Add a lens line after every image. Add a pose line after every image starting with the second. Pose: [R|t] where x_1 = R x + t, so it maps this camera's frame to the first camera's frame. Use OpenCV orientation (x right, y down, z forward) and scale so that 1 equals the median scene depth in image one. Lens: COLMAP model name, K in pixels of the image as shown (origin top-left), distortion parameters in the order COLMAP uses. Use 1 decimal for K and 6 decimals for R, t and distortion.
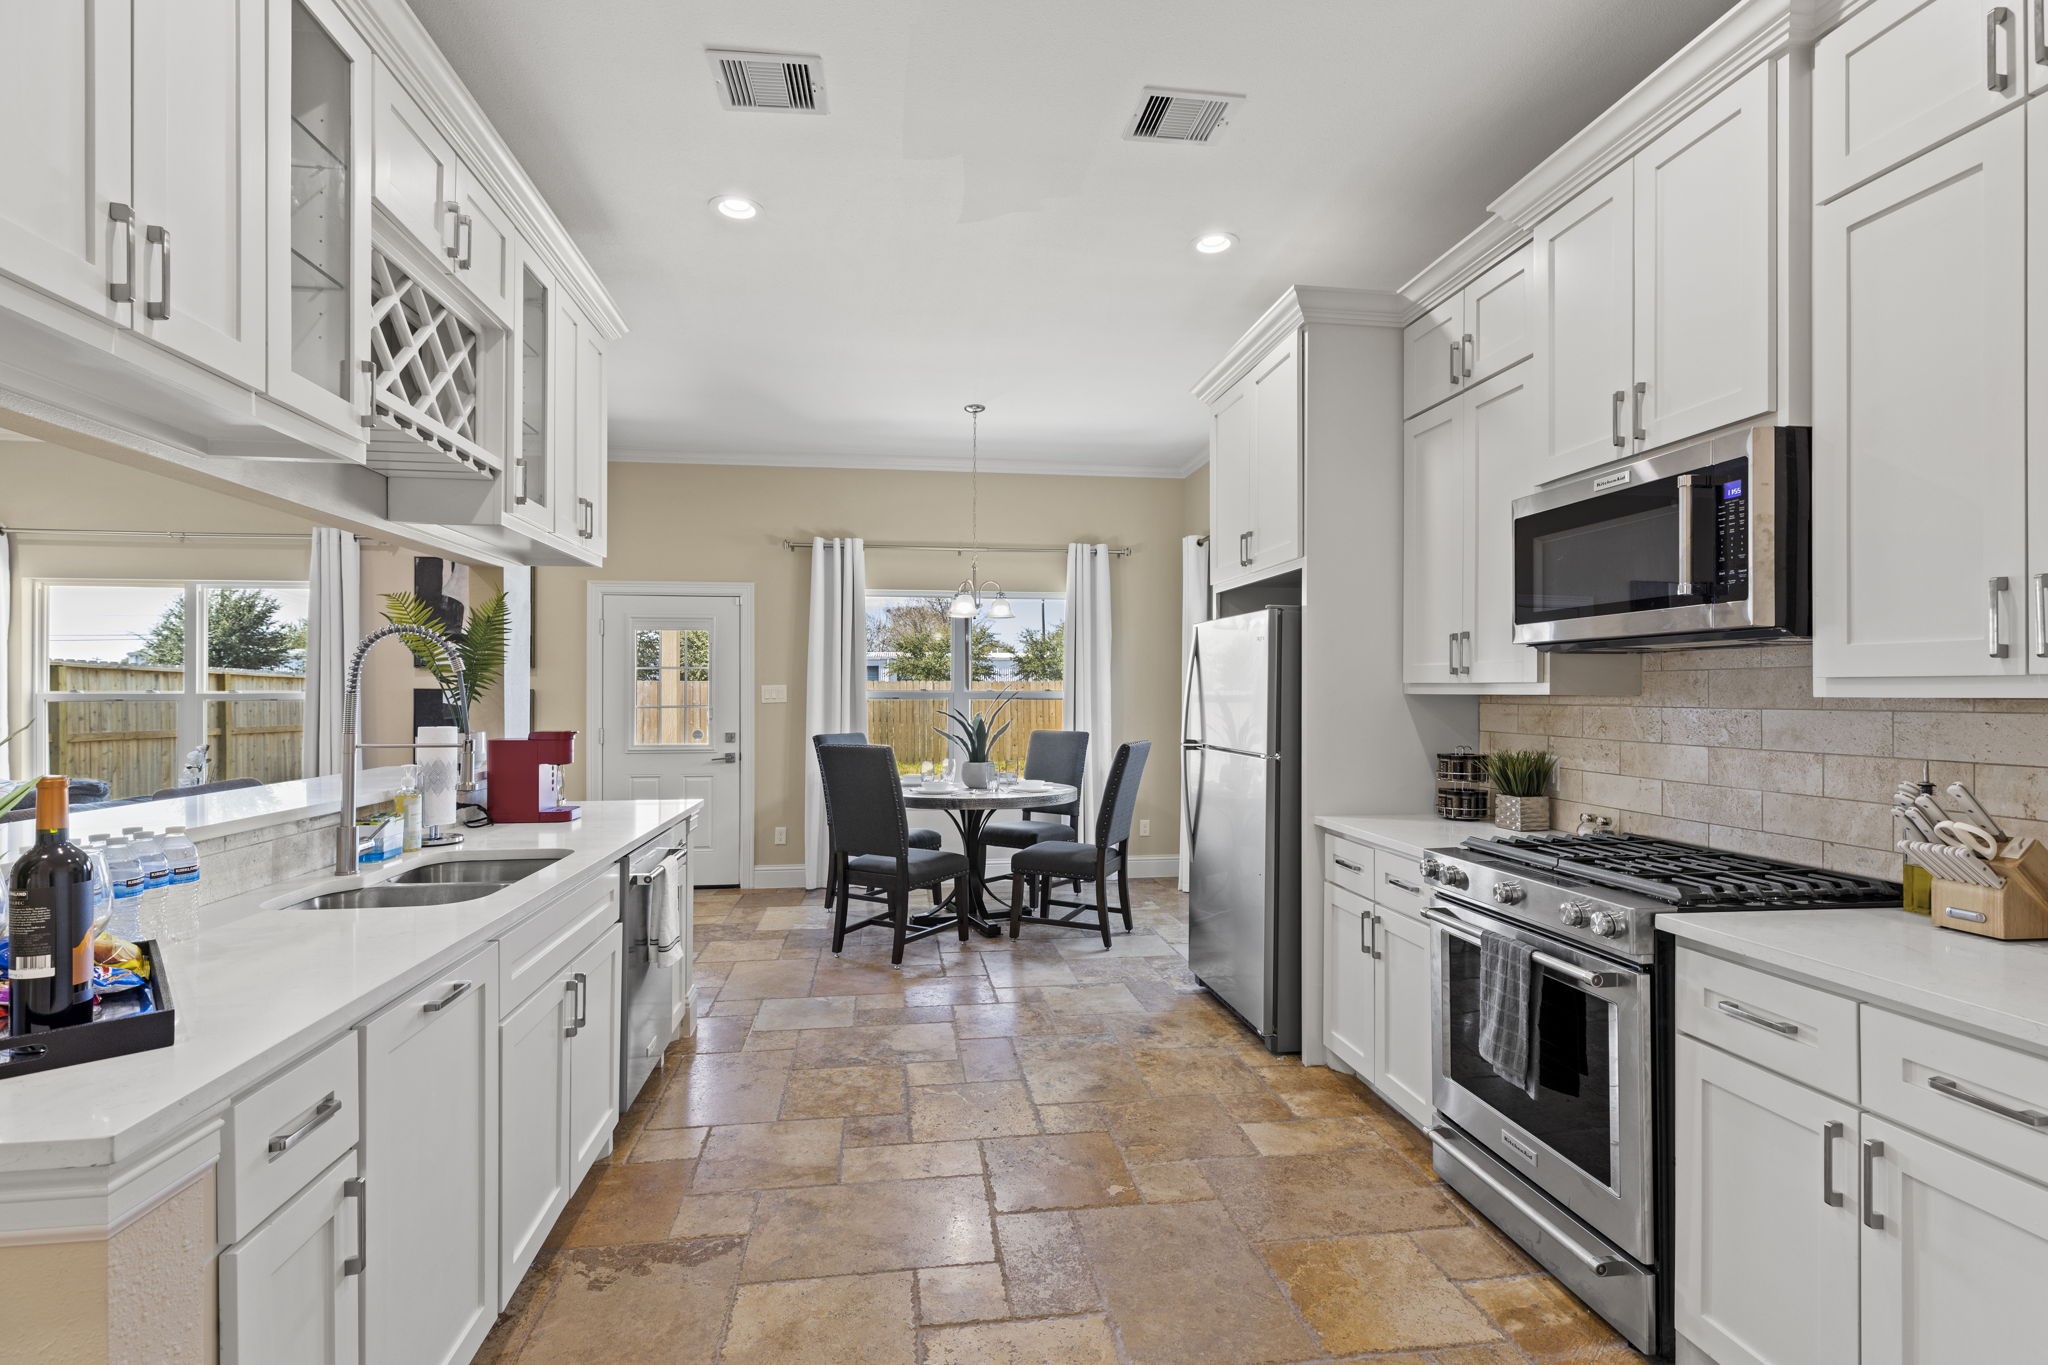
lens RADIAL K [[938.7, 0, 1020.1], [0, 938.7, 689.1], [0, 0, 1]] dist [0.001767, -0.000103]
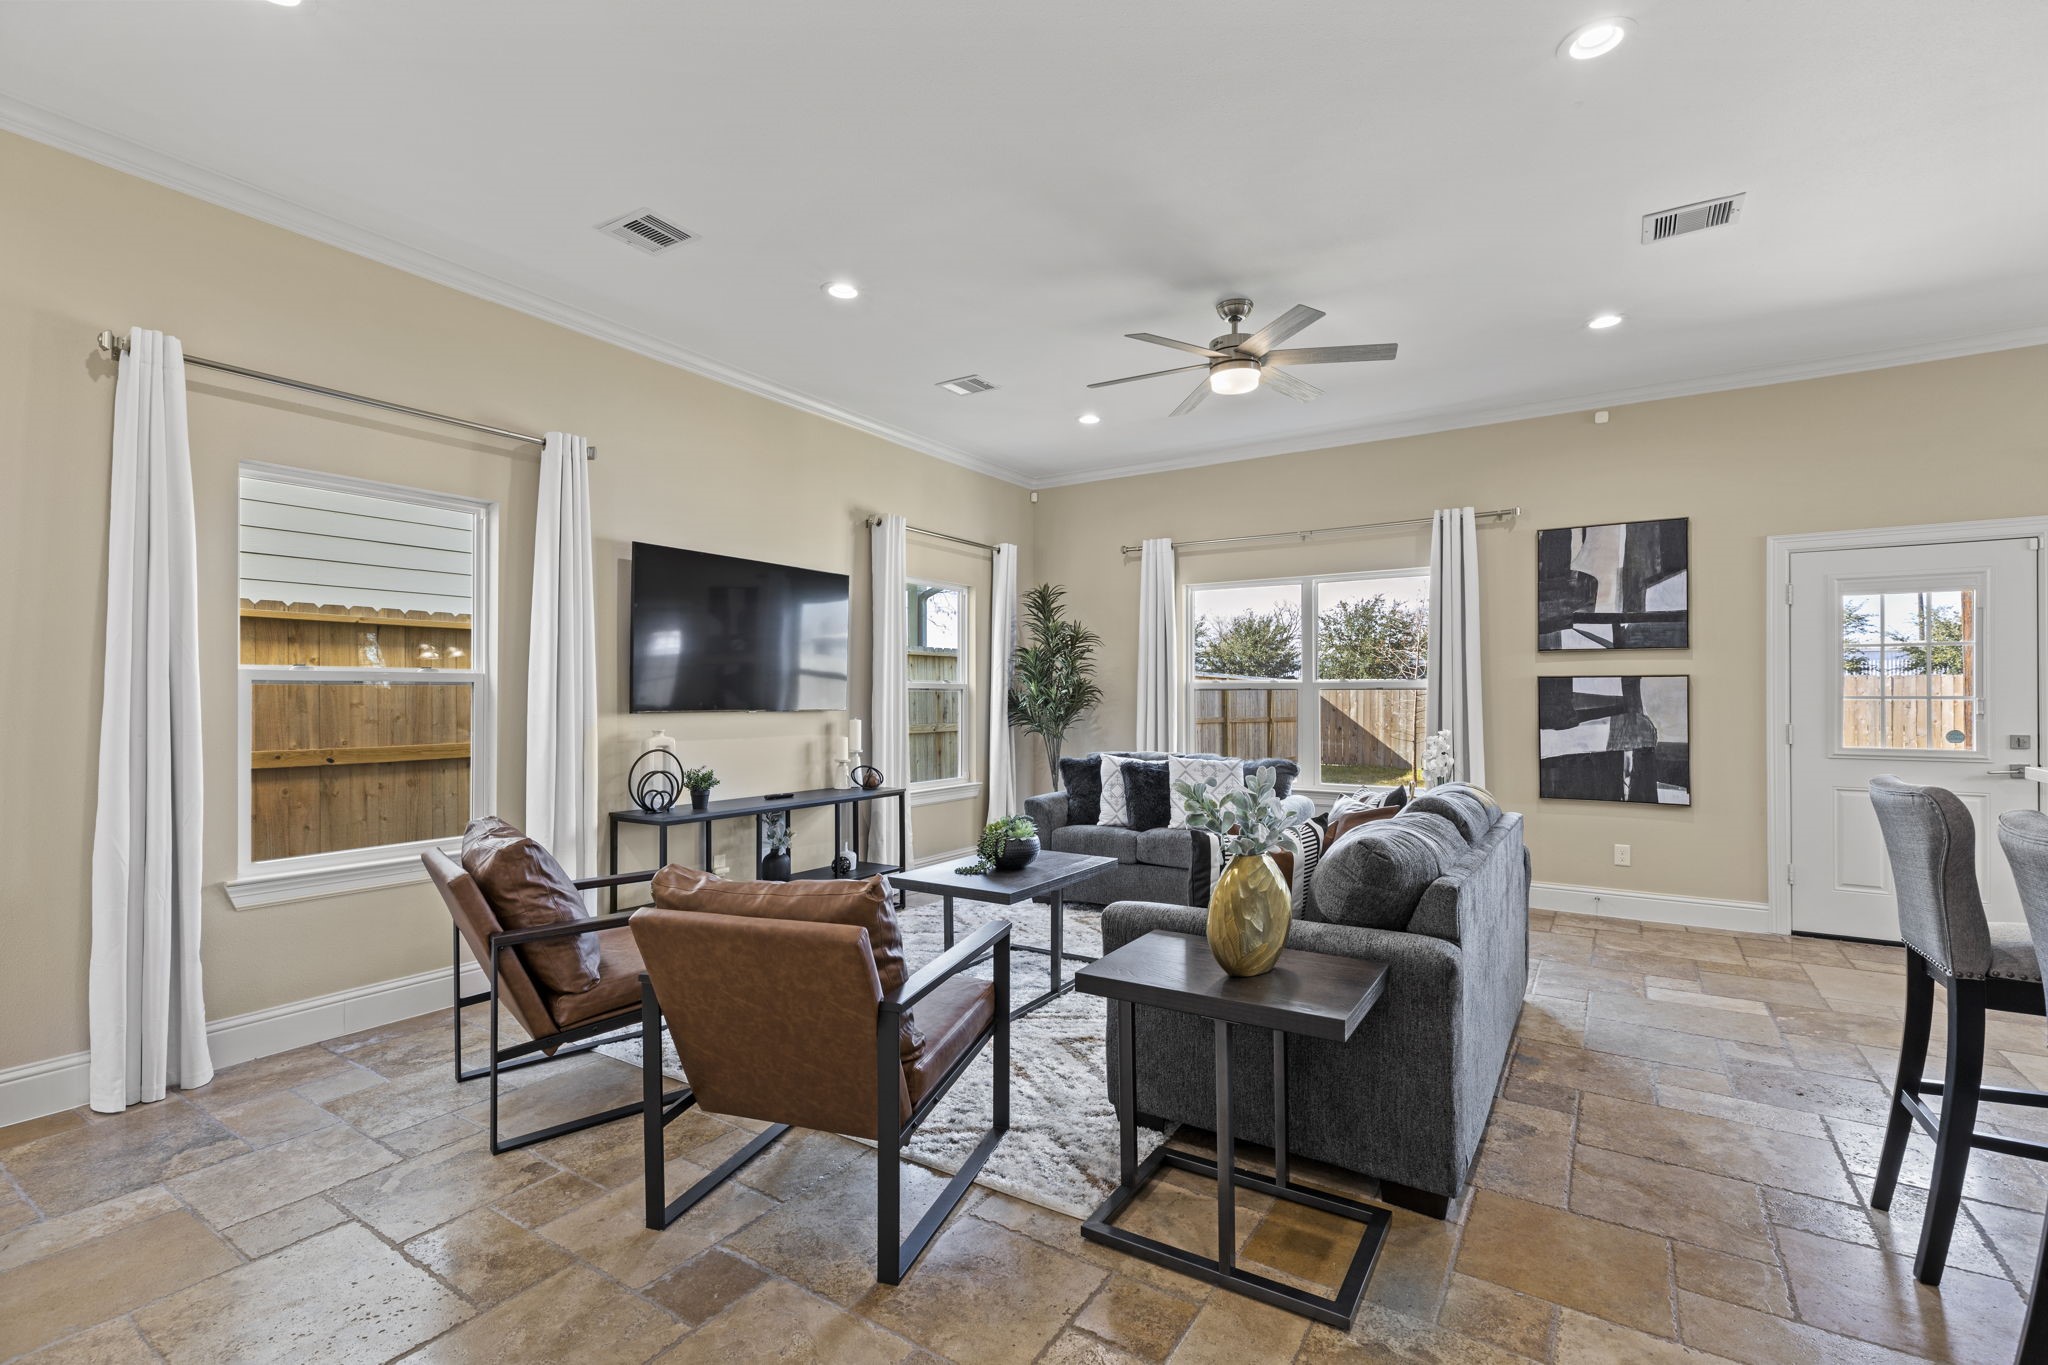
lens RADIAL K [[923.8, 0, 1025.0], [0, 923.8, 683.8], [0, 0, 1]] dist [0.006534, 0.000497]
pose [[0.754326, -0.006447, -0.656469, -0.847613], [0.000331, 0.999955, -0.009440, 0.029767], [0.656500, 0.006904, 0.754294, 0.012574]]
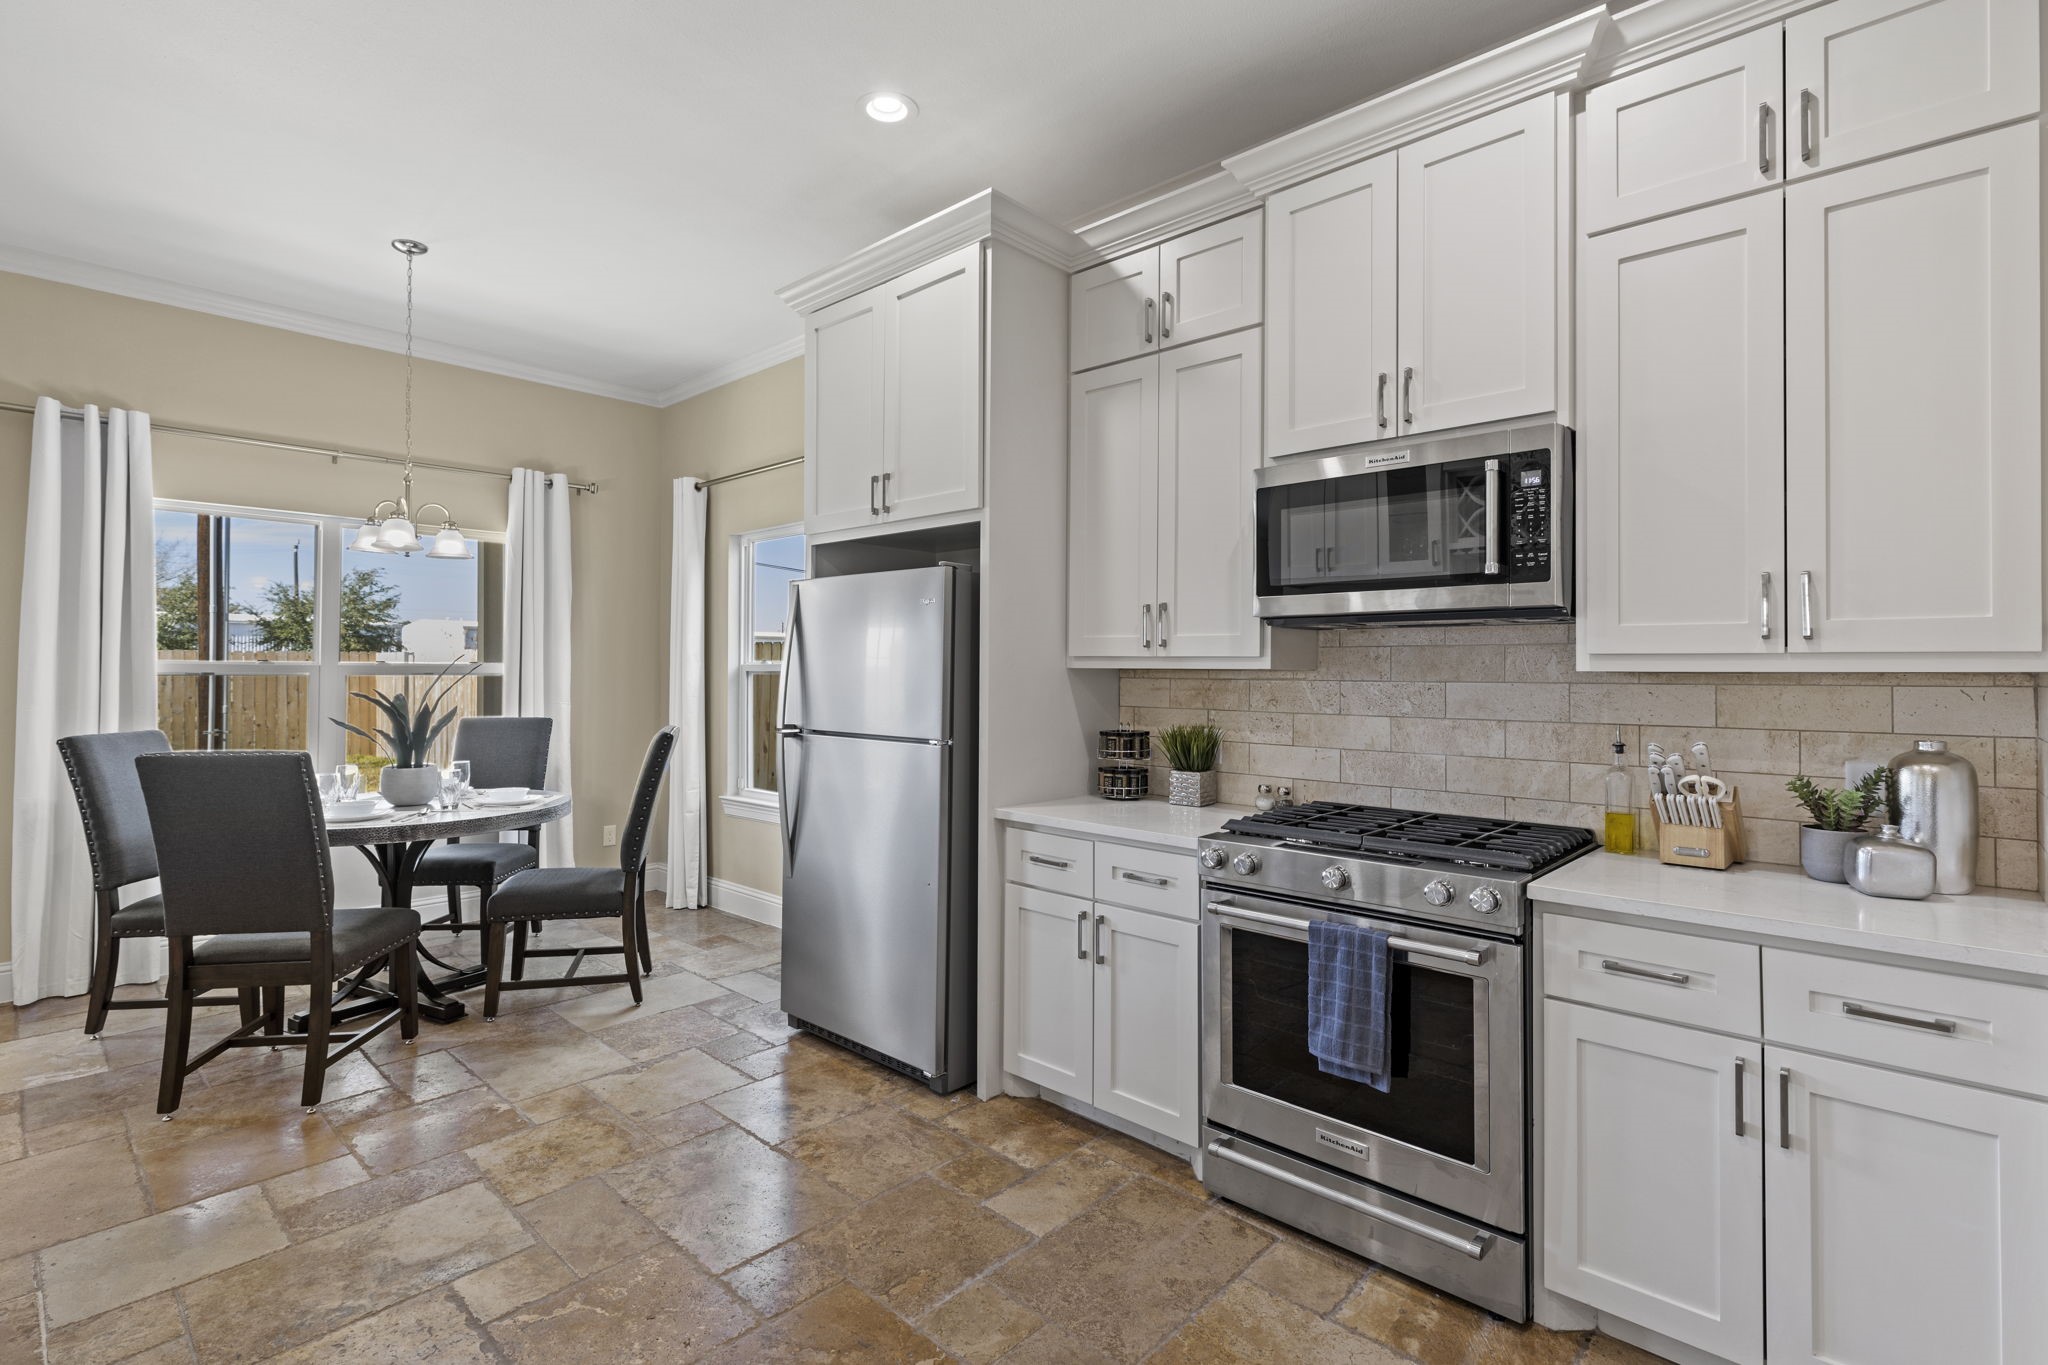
lens RADIAL K [[958.4, 0, 1010.8], [0, 958.4, 662.4], [0, 0, 1]] dist [0.002033, -0.000022]
pose [[0.780307, 0.007311, 0.625354, -0.247050], [-0.005879, 0.999973, -0.004355, 0.004341], [-0.625369, -0.000278, 0.780329, 0.324834]]
